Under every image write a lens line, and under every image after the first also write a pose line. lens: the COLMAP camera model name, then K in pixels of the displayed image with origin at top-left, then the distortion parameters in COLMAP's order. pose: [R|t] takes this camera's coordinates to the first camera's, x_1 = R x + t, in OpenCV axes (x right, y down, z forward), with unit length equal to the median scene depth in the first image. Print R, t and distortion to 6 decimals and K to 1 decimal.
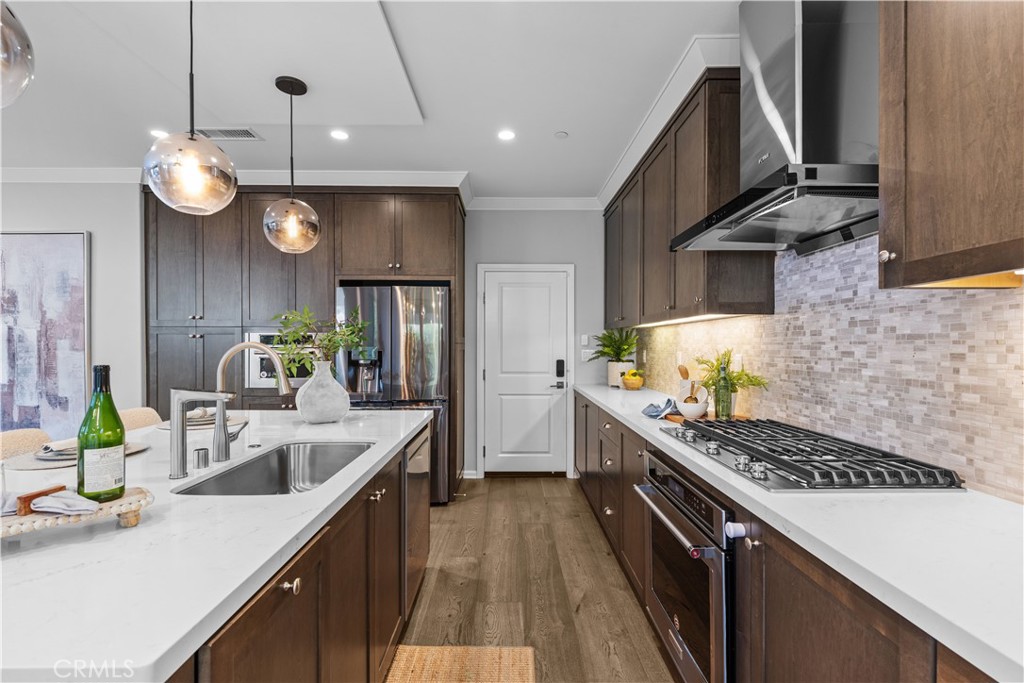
lens RADIAL K [[471.6, 0, 507.8], [0, 471.6, 344.6], [0, 0, 1]] dist [-0.002738, -0.000720]
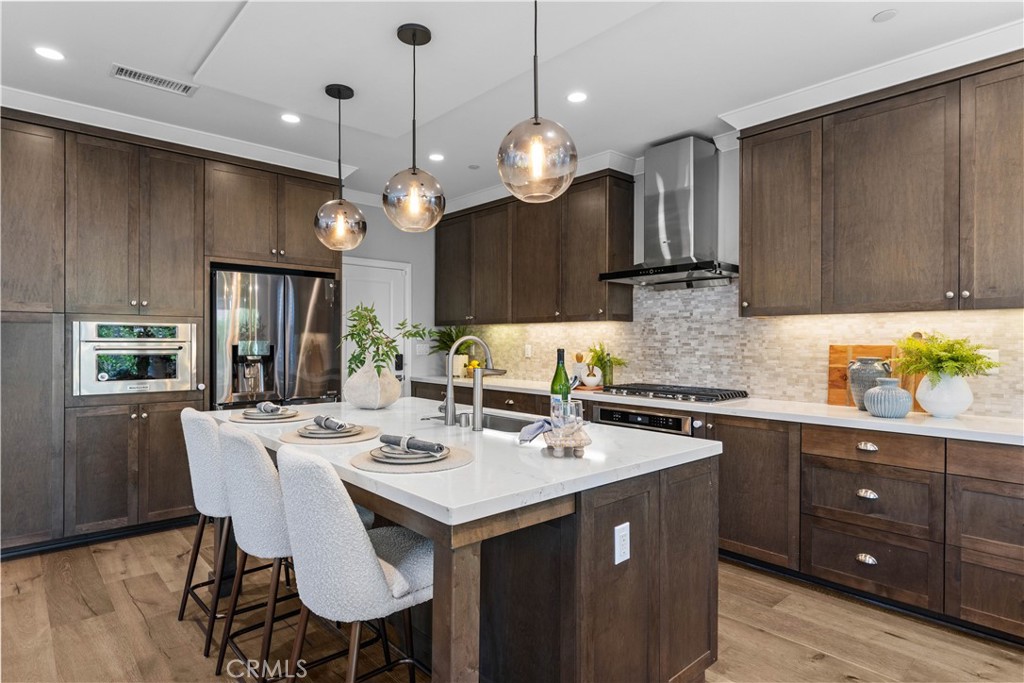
lens RADIAL K [[572.6, 0, 512.0], [0, 572.6, 341.5], [0, 0, 1]] dist [0.005058, 0.001163]
pose [[0.737633, 0.002536, 0.675197, -1.150586], [-0.002865, 0.999996, -0.000626, 0.009109], [-0.675196, -0.001473, 0.737637, -0.226175]]
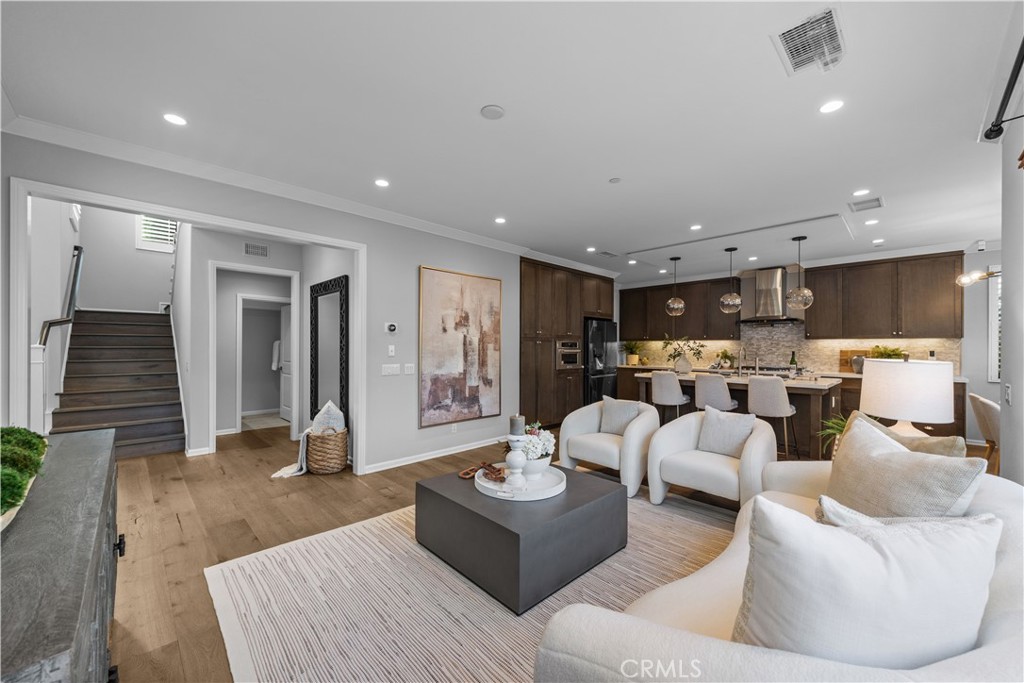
lens RADIAL K [[399.9, 0, 505.7], [0, 399.9, 345.1], [0, 0, 1]] dist [-0.000010, -0.000008]
pose [[0.720852, 0.006756, 0.693056, -3.257347], [-0.002680, 0.999972, -0.006961, 0.005548], [-0.693084, 0.003160, 0.720850, -0.067603]]
